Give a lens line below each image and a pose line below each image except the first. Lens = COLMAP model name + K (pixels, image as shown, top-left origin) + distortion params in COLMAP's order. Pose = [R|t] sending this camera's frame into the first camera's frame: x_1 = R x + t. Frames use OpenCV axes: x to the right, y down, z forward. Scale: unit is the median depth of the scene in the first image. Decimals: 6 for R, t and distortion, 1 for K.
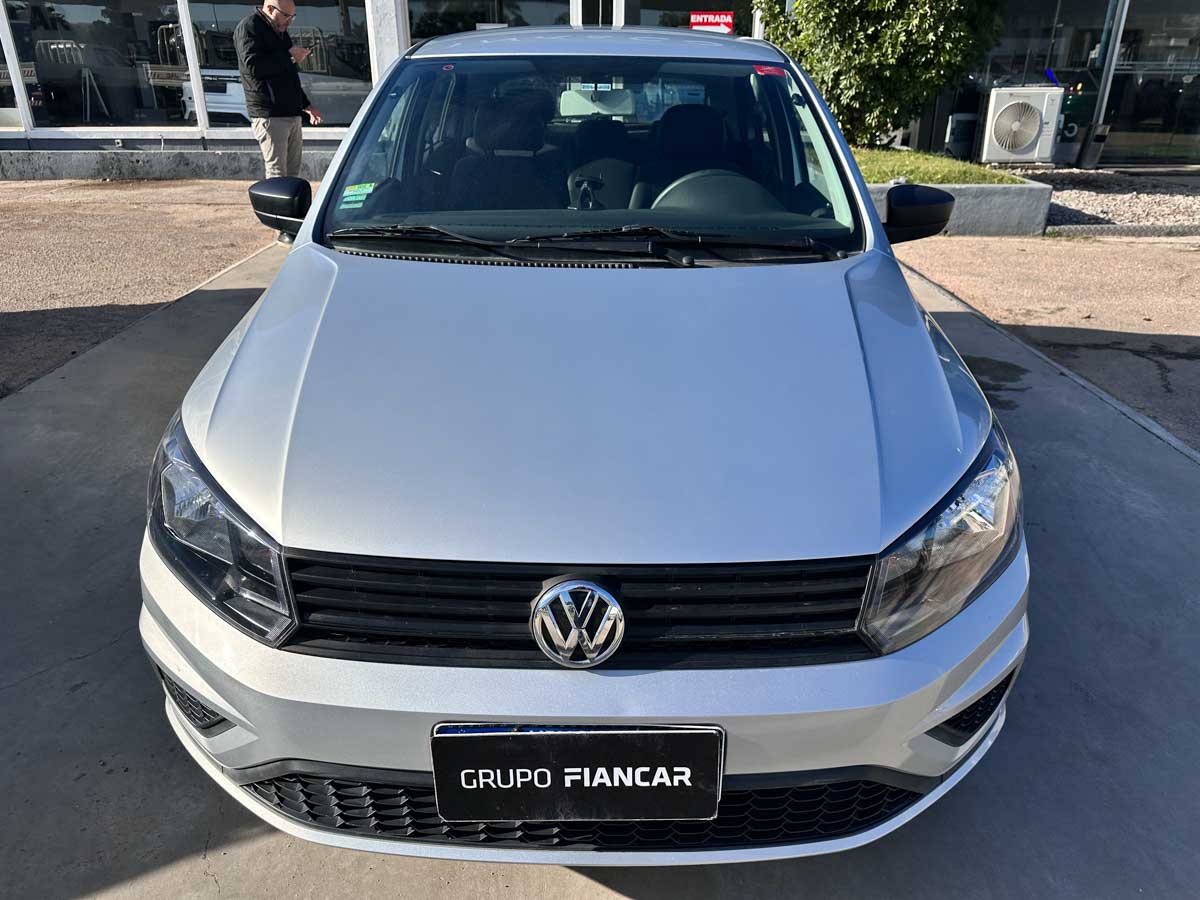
lens RADIAL K [[853.3, 0, 600.0], [0, 853.3, 450.0], [0, 0, 1]] dist [0.001408, -0.008976]
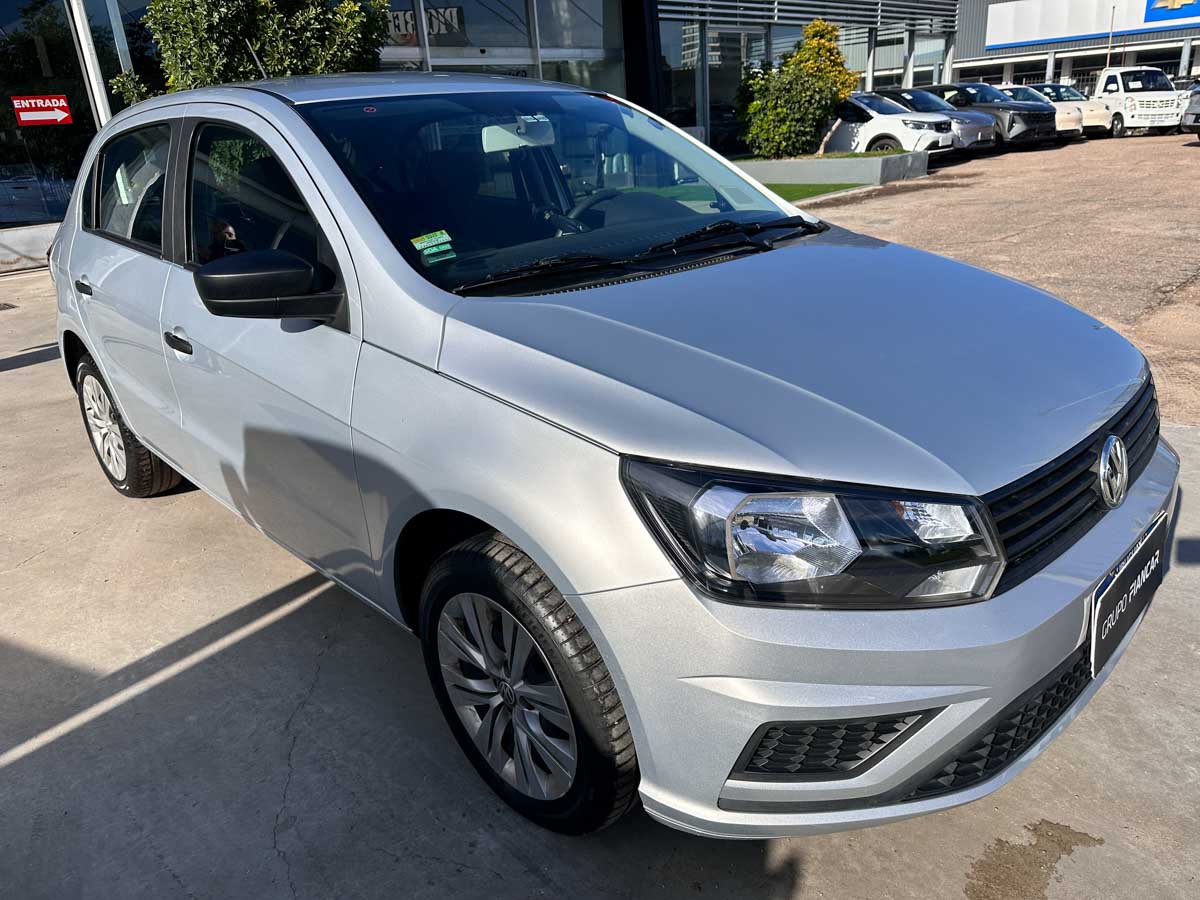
lens RADIAL K [[853.3, 0, 600.0], [0, 853.3, 450.0], [0, 0, 1]] dist [0.001408, -0.008976]
pose [[0.638424, -0.311140, 0.703994, -0.771229], [0.374957, 0.924503, 0.068563, -0.099274], [-0.672177, 0.220195, 0.706889, 0.308585]]
